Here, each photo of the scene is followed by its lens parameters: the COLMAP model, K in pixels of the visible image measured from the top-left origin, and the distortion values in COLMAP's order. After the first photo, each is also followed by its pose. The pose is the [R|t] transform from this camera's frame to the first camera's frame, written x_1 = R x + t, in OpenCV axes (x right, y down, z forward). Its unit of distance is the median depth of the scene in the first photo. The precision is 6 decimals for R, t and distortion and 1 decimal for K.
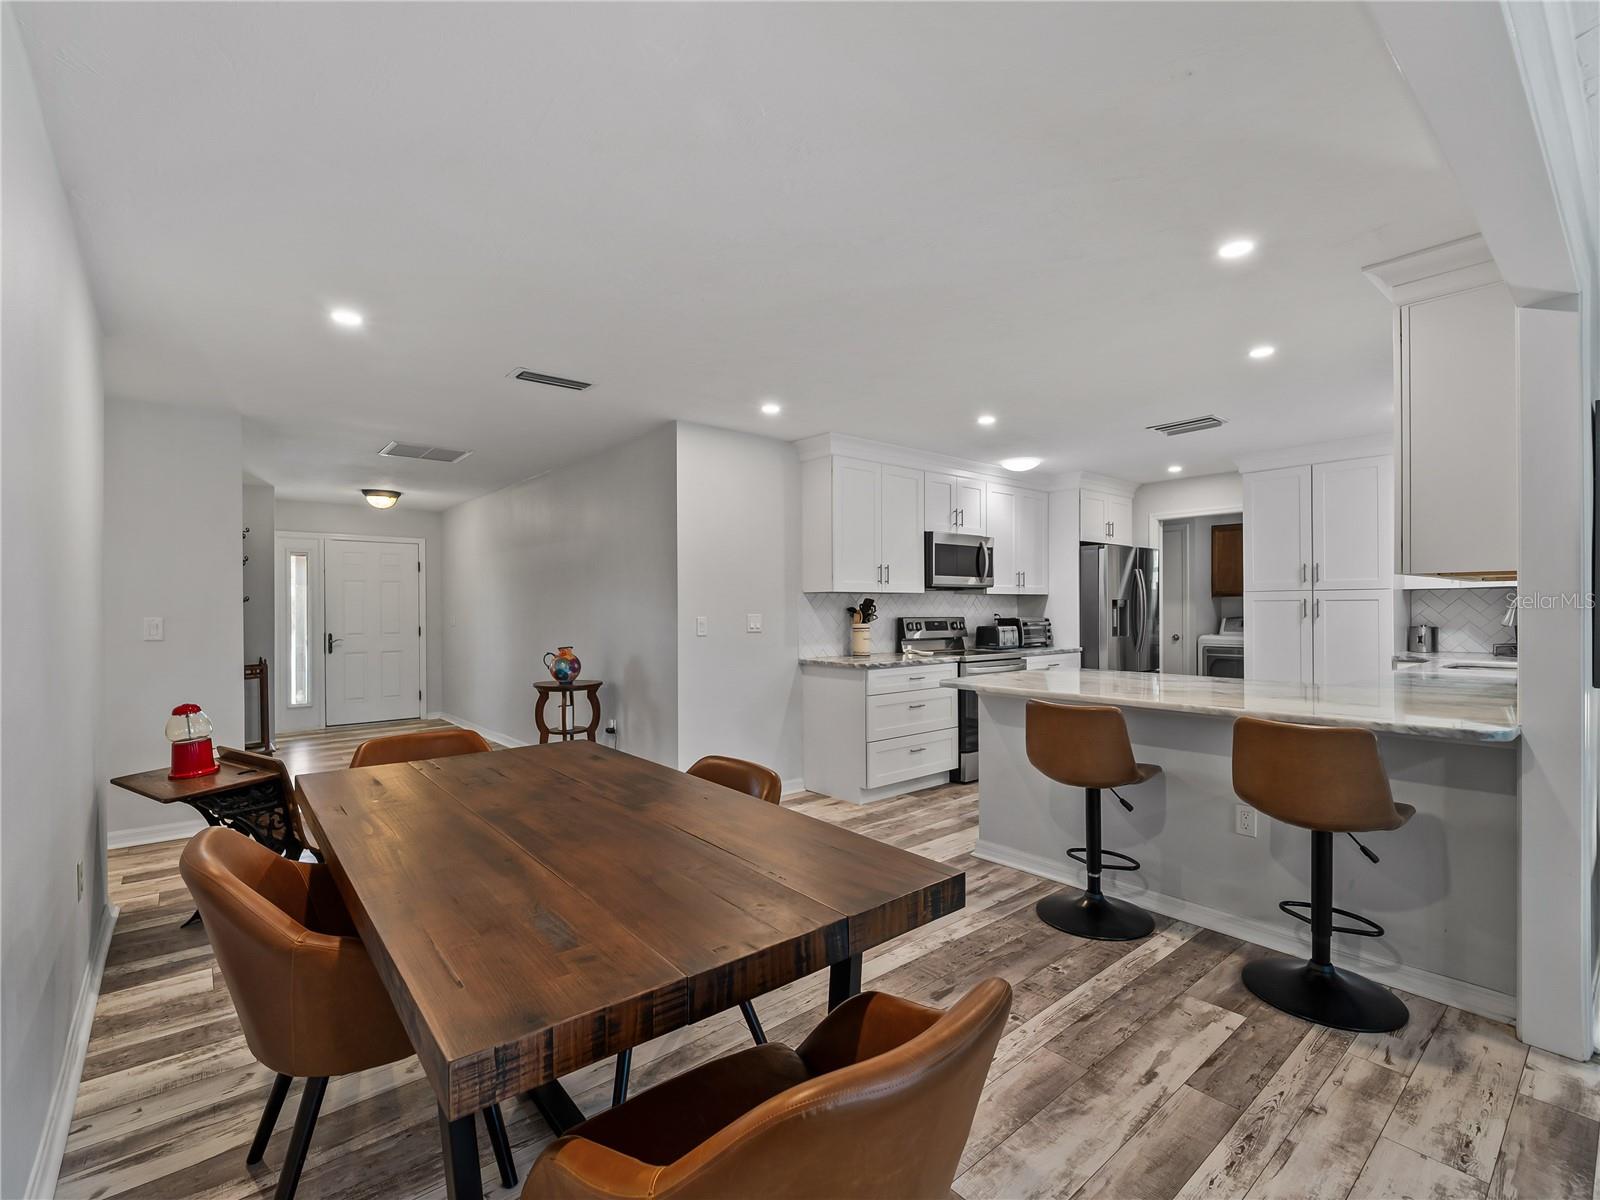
lens RADIAL K [[729.2, 0, 803.6], [0, 729.2, 608.9], [0, 0, 1]] dist [-0.000814, -0.000321]
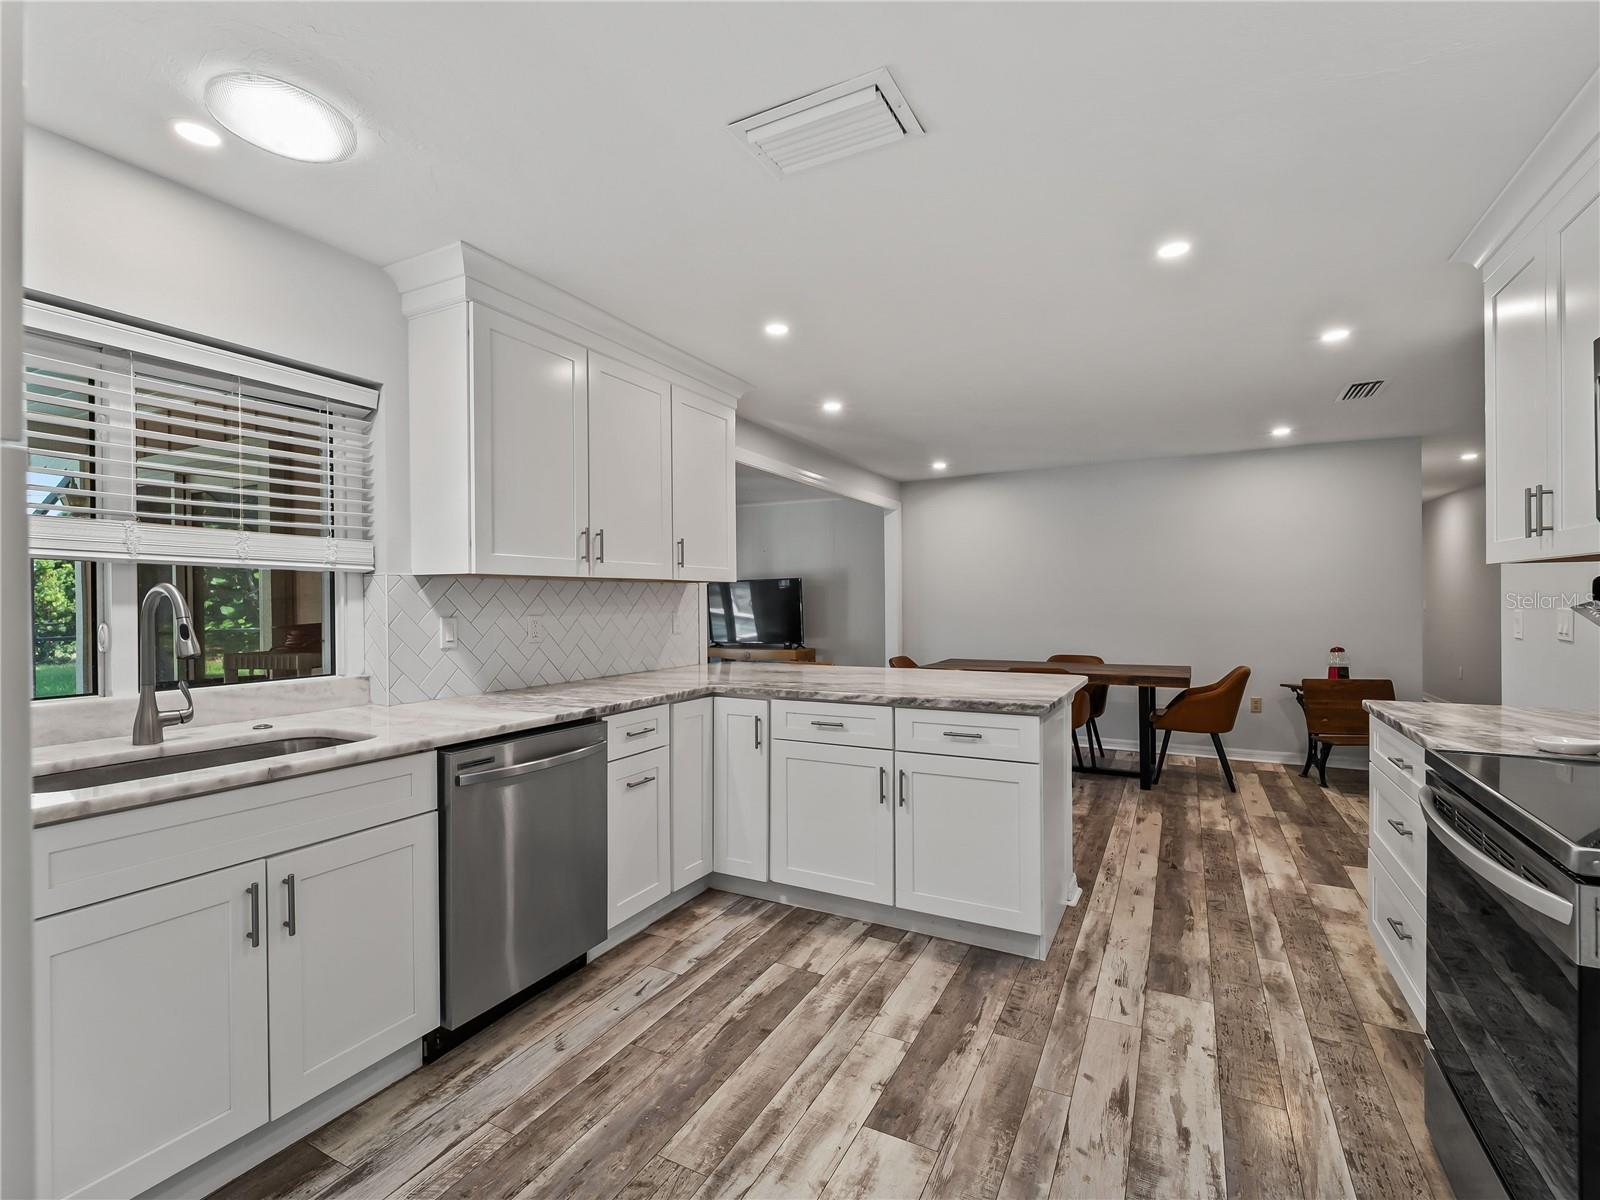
lens RADIAL K [[729.2, 0, 803.6], [0, 729.2, 608.9], [0, 0, 1]] dist [-0.000814, -0.000321]
pose [[-0.927444, 0.016055, -0.373618, 0.596544], [0.010401, 0.999799, 0.017146, -0.007350], [0.373818, 0.012016, -0.927424, 1.176658]]
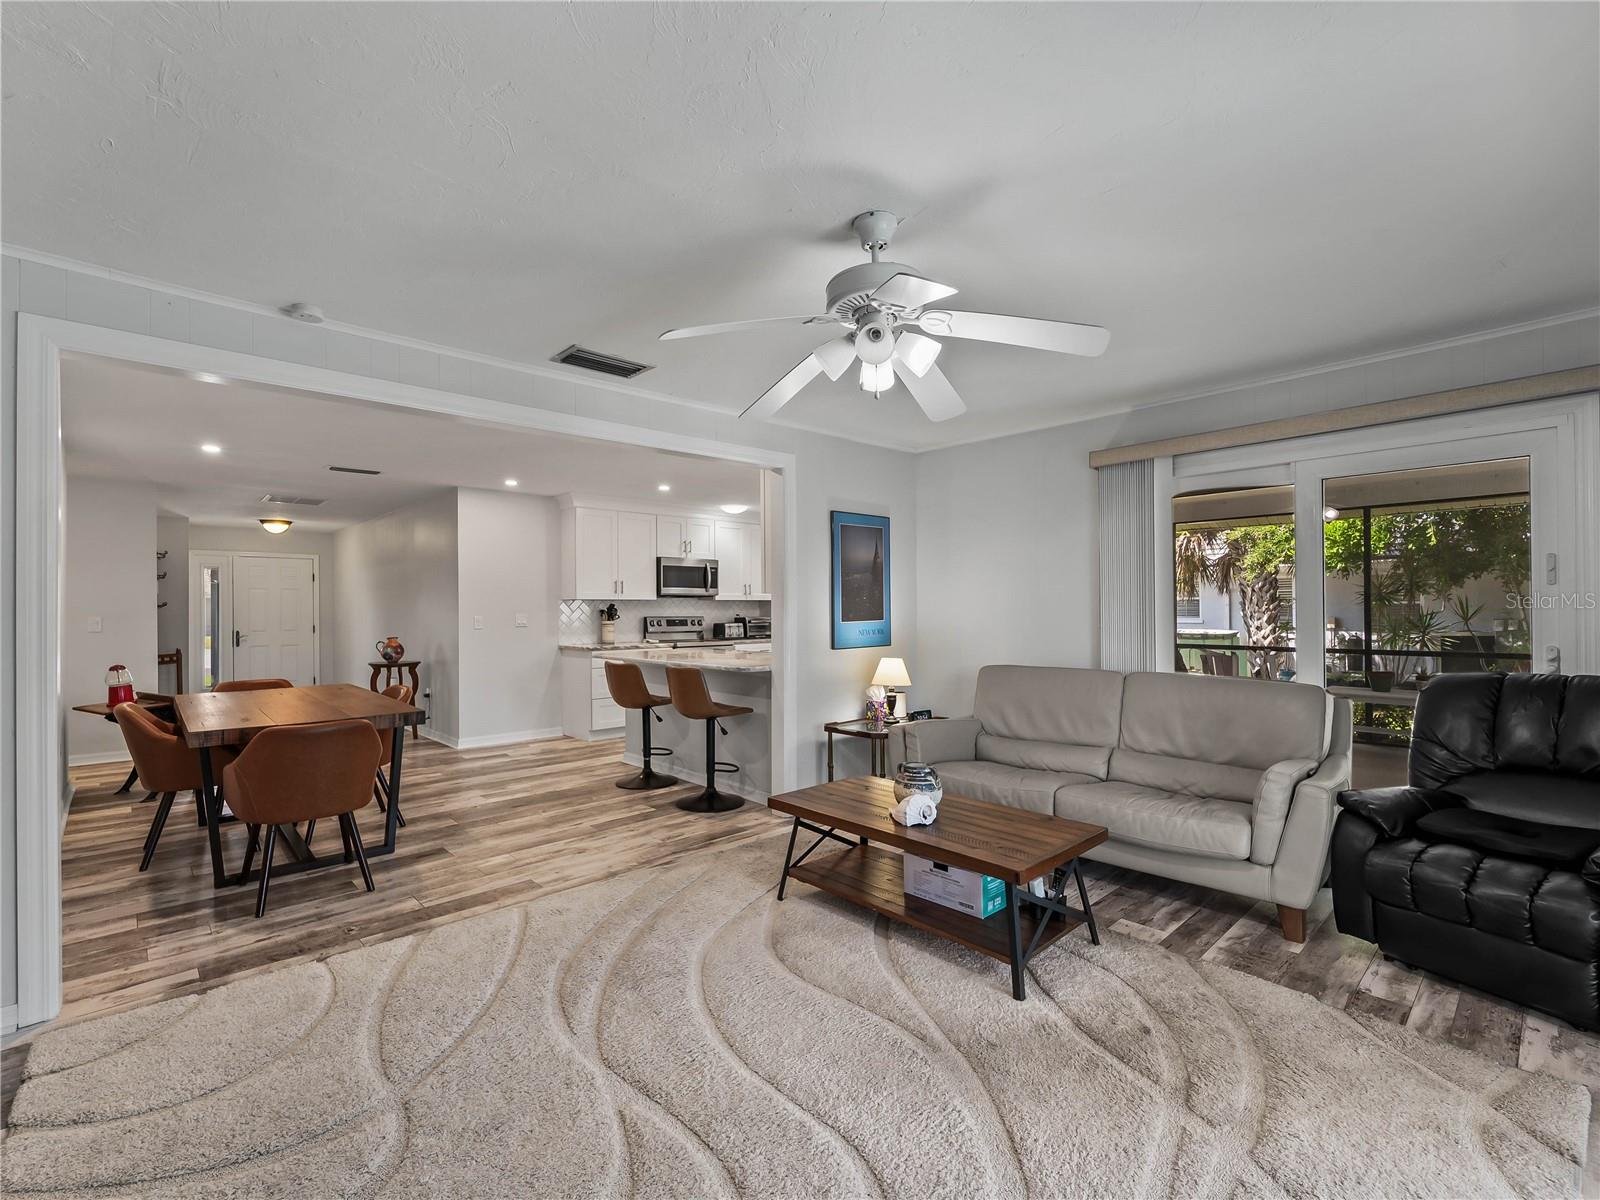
lens RADIAL K [[722.7, 0, 802.3], [0, 722.7, 610.0], [0, 0, 1]] dist [-0.000332, -0.000452]
pose [[0.998476, -0.000630, 0.055190, 0.386076], [0.000618, 1.000000, 0.000236, -0.001755], [-0.055190, -0.000202, 0.998476, -0.453555]]
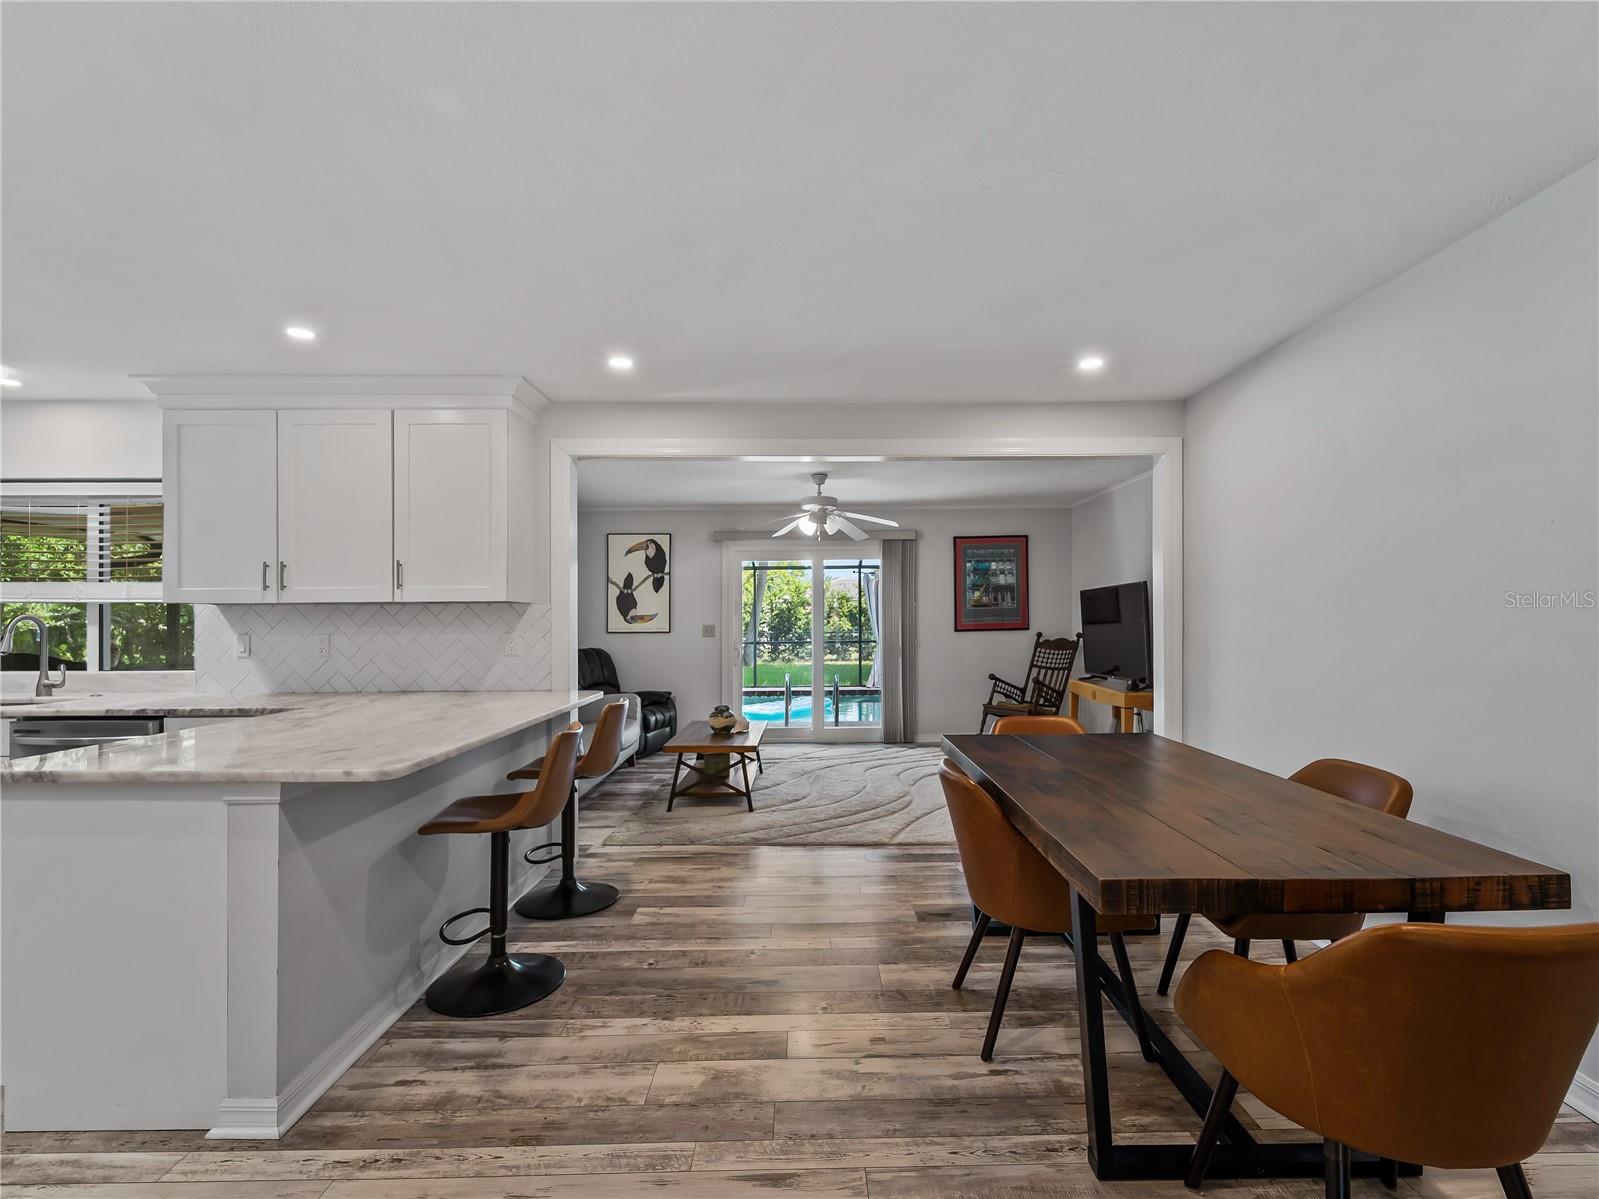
lens RADIAL K [[746.5, 0, 818.5], [0, 746.5, 615.6], [0, 0, 1]] dist [-0.003271, -0.001119]
pose [[-0.775062, 0.015067, 0.631706, -0.258536], [0.014143, 0.999879, -0.006495, -0.000839], [-0.631727, 0.003900, -0.775181, 0.815625]]
